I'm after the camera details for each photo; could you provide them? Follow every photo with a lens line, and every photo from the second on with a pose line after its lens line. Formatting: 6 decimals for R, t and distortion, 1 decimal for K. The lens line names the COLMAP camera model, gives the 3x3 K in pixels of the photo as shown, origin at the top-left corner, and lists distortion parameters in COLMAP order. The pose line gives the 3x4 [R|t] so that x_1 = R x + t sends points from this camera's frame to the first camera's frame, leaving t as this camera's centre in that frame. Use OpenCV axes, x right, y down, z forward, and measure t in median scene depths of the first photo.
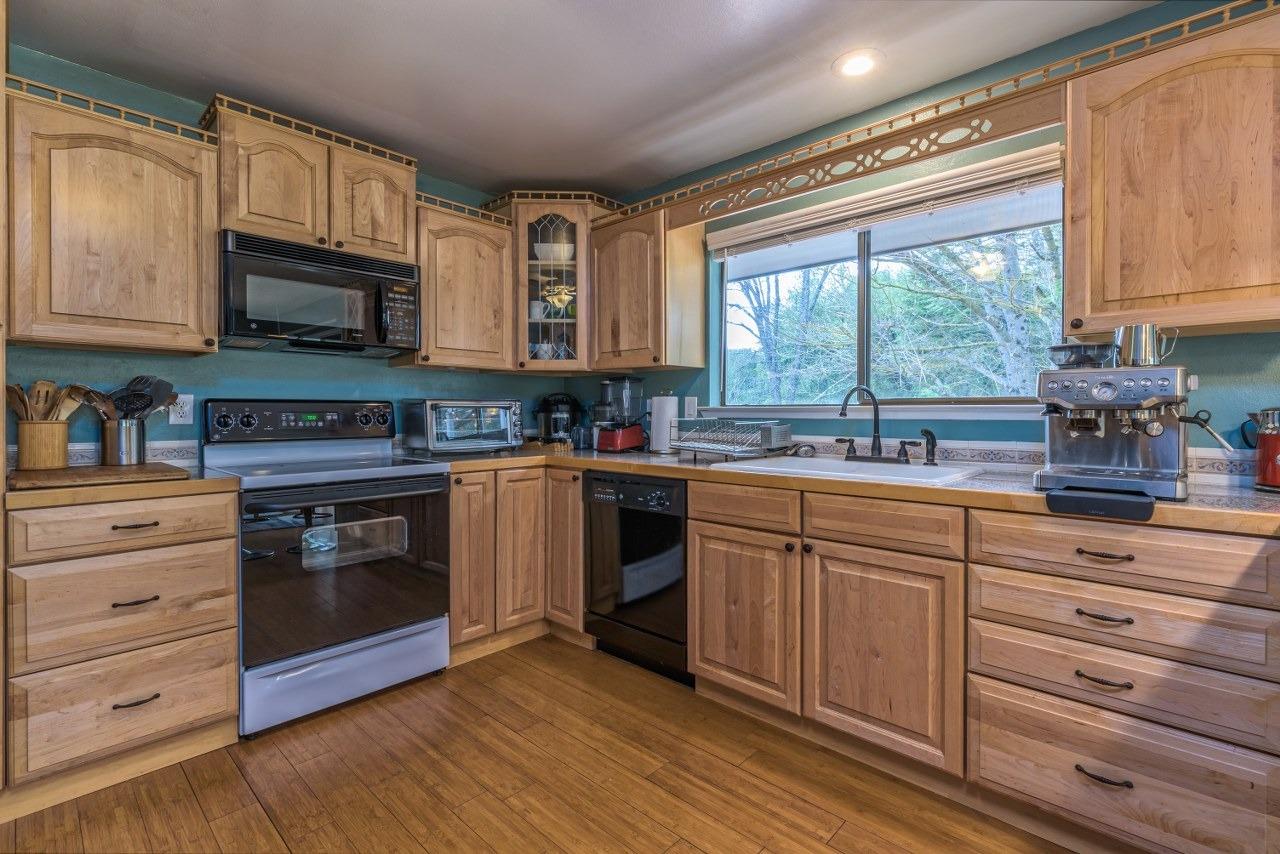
lens RADIAL K [[574.8, 0, 649.5], [0, 574.8, 415.1], [0, 0, 1]] dist [0.004257, 0.000521]
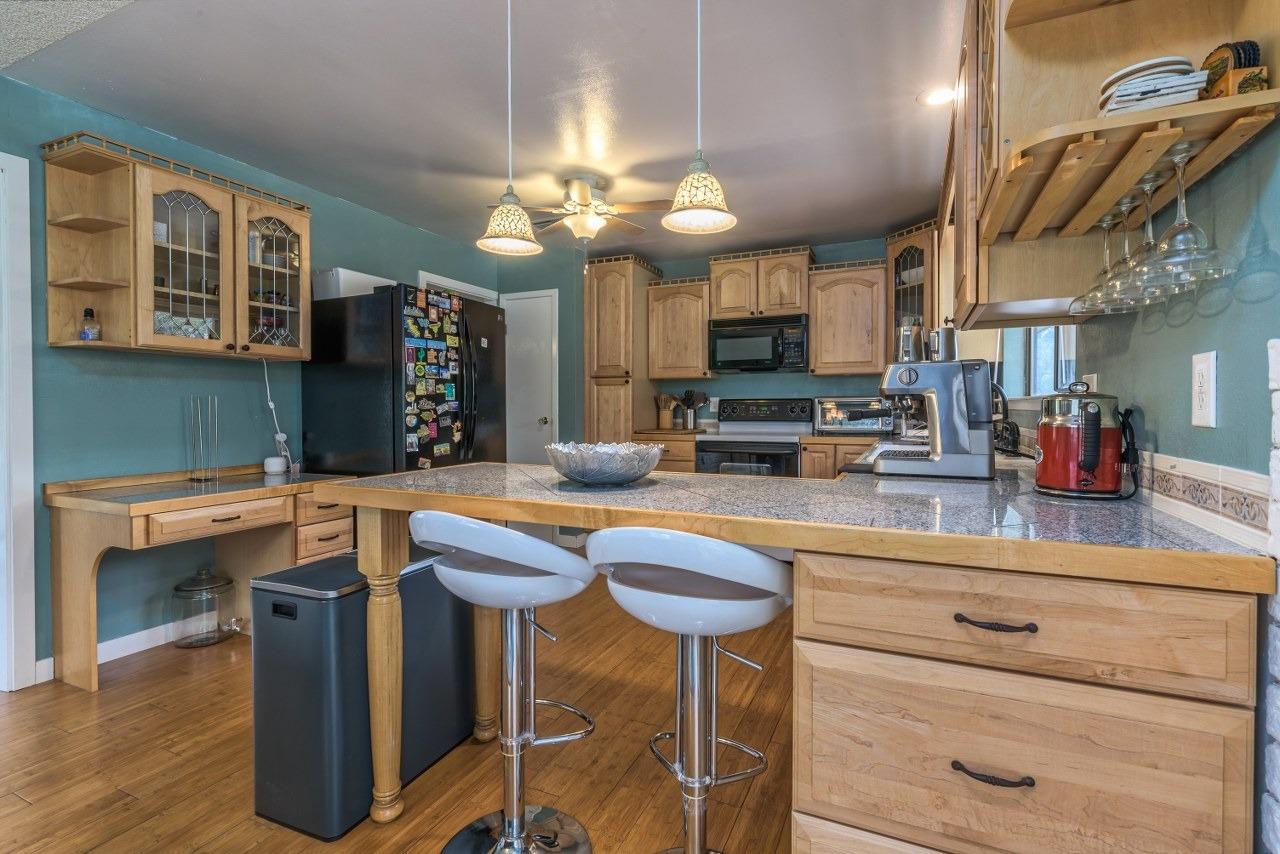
lens RADIAL K [[592.3, 0, 632.6], [0, 592.3, 410.8], [0, 0, 1]] dist [0.004473, 0.000628]
pose [[0.293951, 0.004186, -0.955811, 1.107154], [-0.002985, 0.999990, 0.003461, 0.005571], [0.955816, 0.001836, 0.293960, 0.067555]]
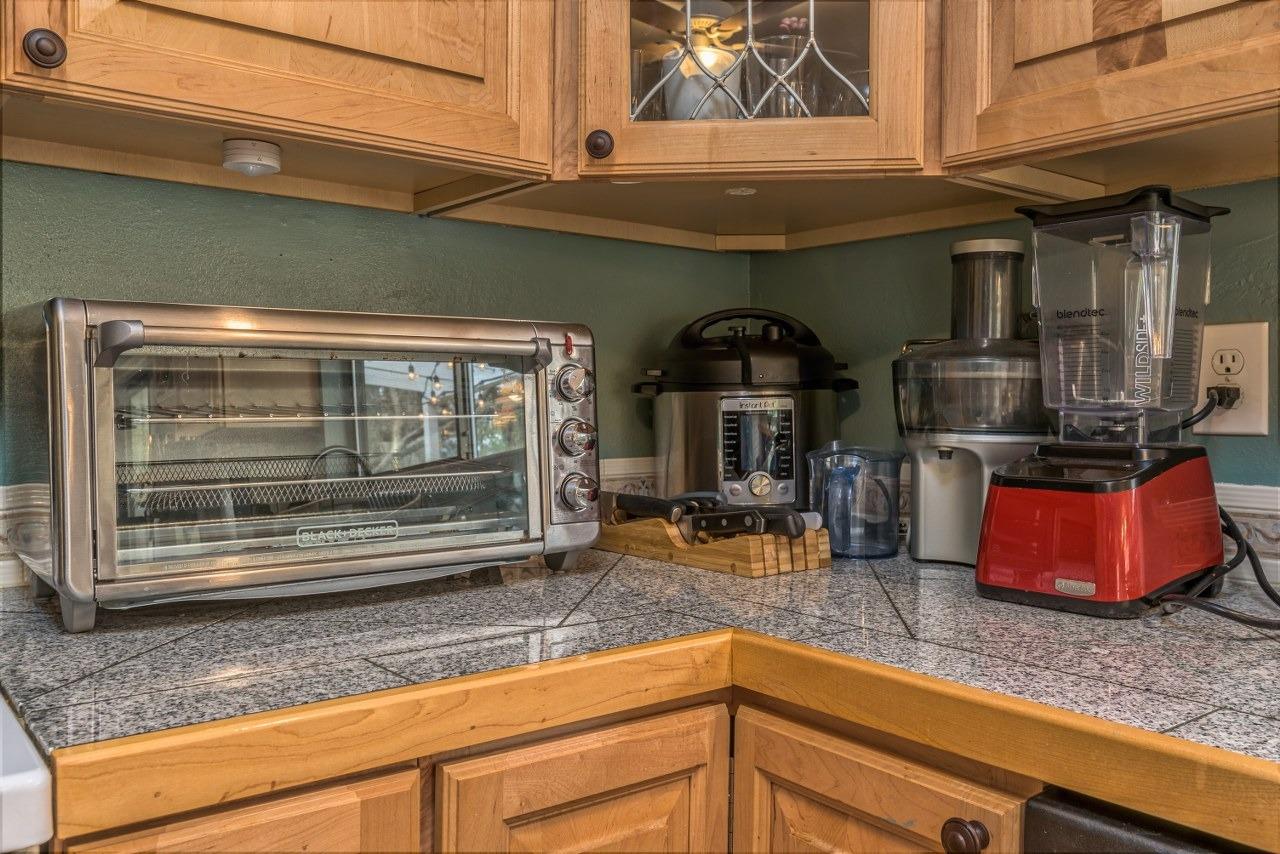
lens RADIAL K [[1063.1, 0, 640.0], [0, 1063.1, 427.0], [0, 0, 1]] dist [-0.001428, -0.002371]
pose [[0.986987, 0.009988, -0.160489, -0.184500], [-0.006432, 0.999723, 0.022662, 0.001480], [0.160671, -0.021334, 0.986777, 0.797877]]
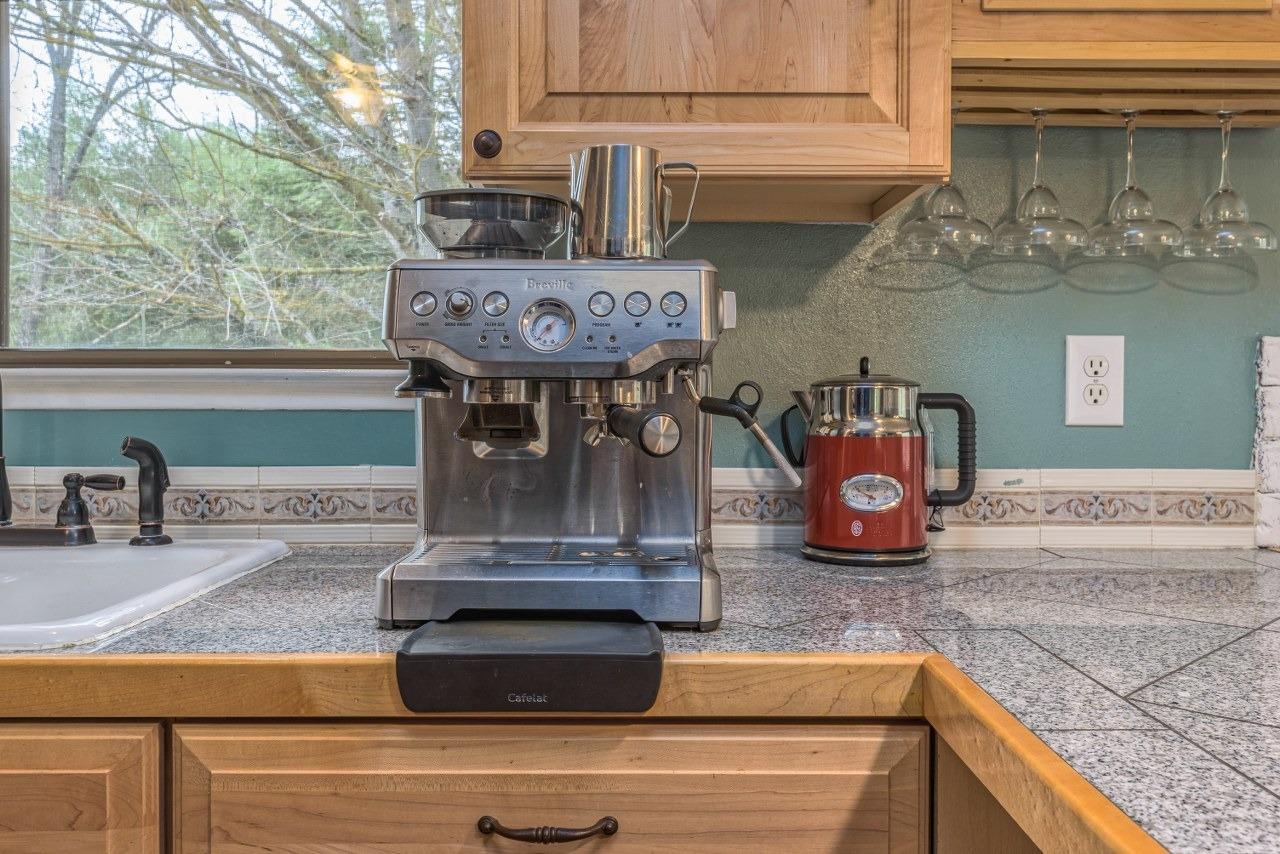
lens RADIAL K [[1063.1, 0, 640.0], [0, 1063.1, 427.0], [0, 0, 1]] dist [-0.001428, -0.002371]
pose [[0.733038, -0.018771, 0.679929, 0.237549], [0.000872, 0.999644, 0.026657, 0.001551], [-0.680188, -0.018947, 0.732793, 0.296582]]
